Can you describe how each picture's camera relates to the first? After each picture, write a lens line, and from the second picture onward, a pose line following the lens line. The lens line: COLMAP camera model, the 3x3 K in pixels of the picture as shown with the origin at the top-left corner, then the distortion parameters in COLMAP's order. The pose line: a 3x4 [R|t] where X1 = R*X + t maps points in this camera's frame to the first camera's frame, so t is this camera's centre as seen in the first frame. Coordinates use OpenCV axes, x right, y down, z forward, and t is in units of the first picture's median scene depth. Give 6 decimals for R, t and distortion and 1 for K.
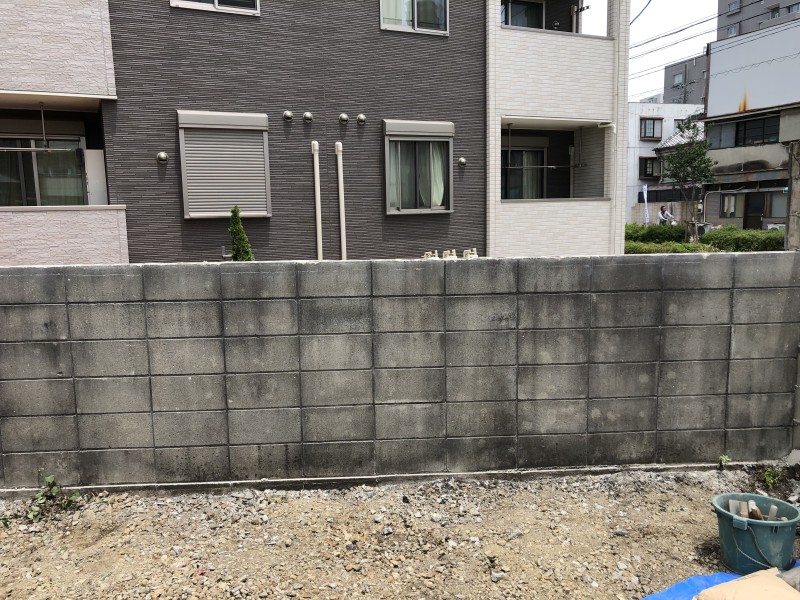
lens RADIAL K [[655.2, 0, 395.9], [0, 655.2, 303.9], [0, 0, 1]] dist [0.052095, -0.072172]
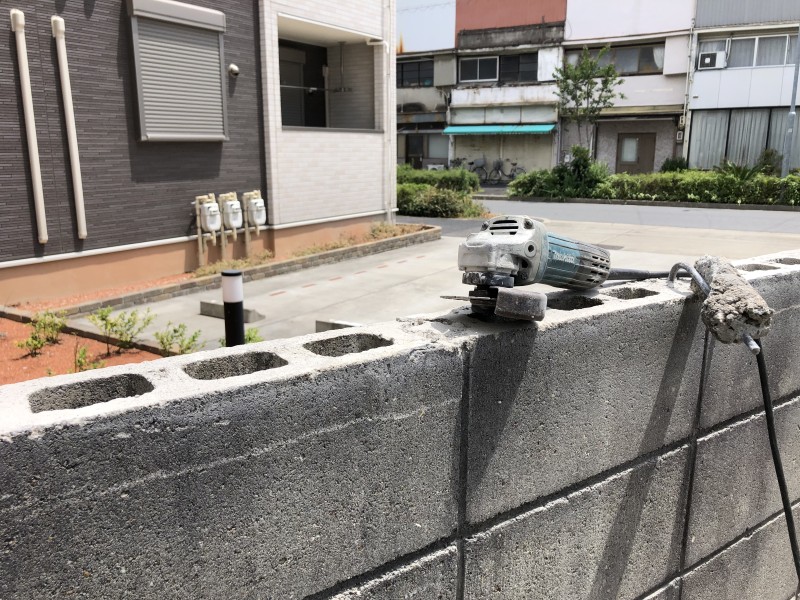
lens RADIAL K [[668.0, 0, 400.0], [0, 668.0, 300.0], [0, 0, 1]] dist [0.029952, 0.006530]
pose [[0.854106, -0.093263, 0.511669, -0.437069], [0.050946, 0.994062, 0.096148, -0.075170], [-0.517598, -0.056053, 0.853786, 0.755380]]
